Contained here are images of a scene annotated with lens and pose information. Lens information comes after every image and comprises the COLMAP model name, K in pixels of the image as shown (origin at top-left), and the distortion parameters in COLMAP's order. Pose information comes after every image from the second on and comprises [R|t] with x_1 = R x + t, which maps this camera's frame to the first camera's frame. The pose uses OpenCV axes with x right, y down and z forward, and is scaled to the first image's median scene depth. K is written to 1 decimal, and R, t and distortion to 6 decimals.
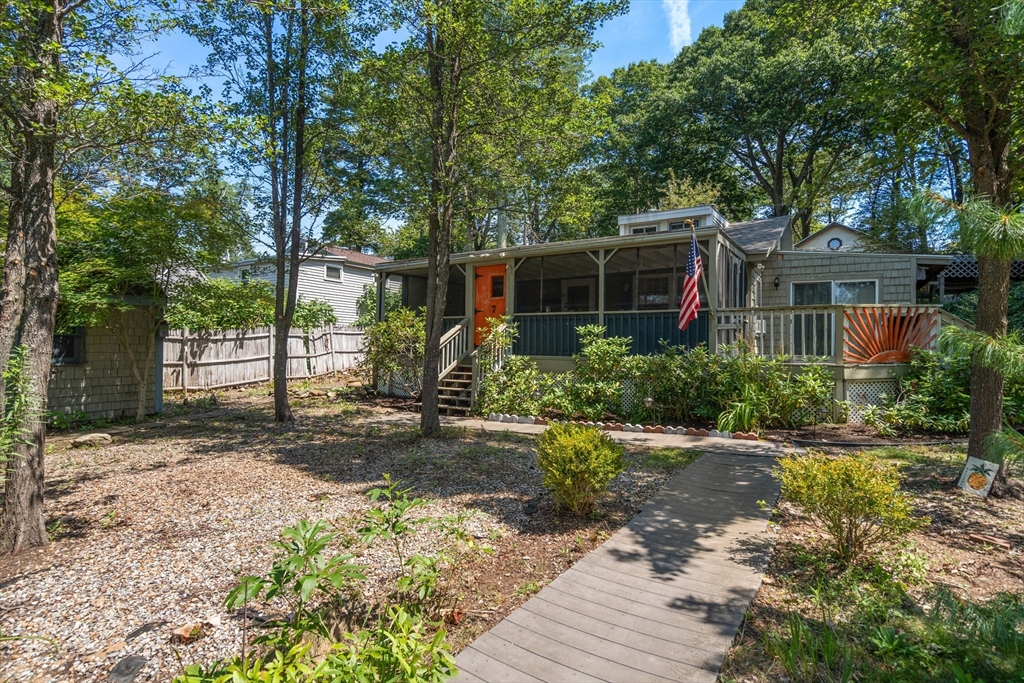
lens RADIAL K [[508.2, 0, 511.5], [0, 508.2, 341.3], [0, 0, 1]] dist [0.000666, 0.000434]
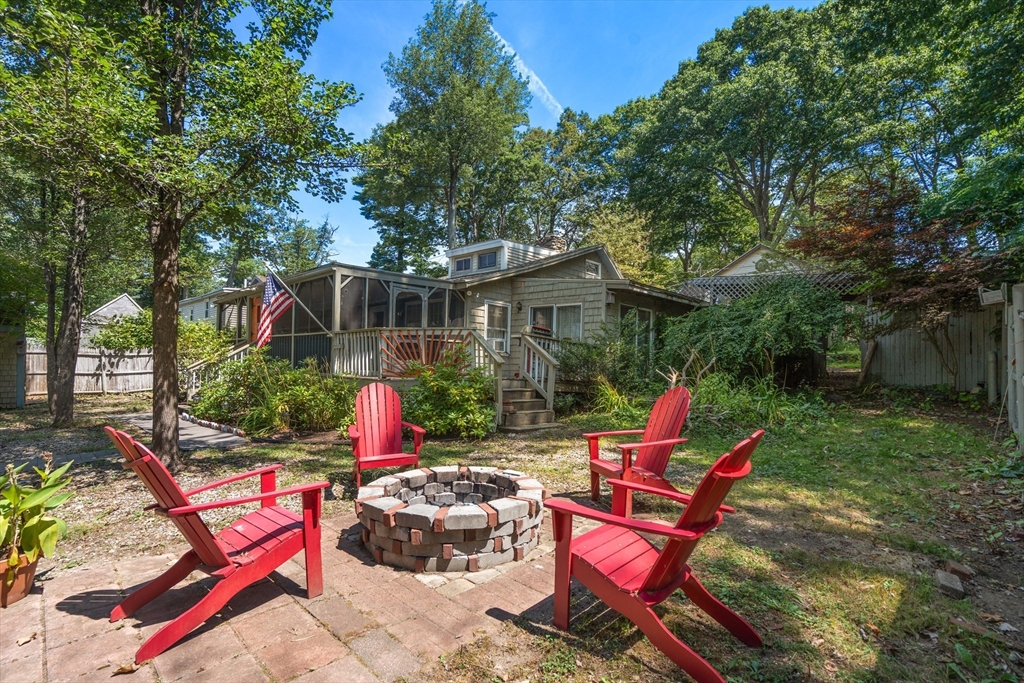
lens RADIAL K [[459.3, 0, 522.8], [0, 459.3, 361.8], [0, 0, 1]] dist [-0.001922, -0.000289]
pose [[0.983641, 0.006575, -0.180021, 0.628685], [-0.005255, 0.999956, 0.007809, -0.001993], [0.180065, -0.006735, 0.983632, 0.007208]]
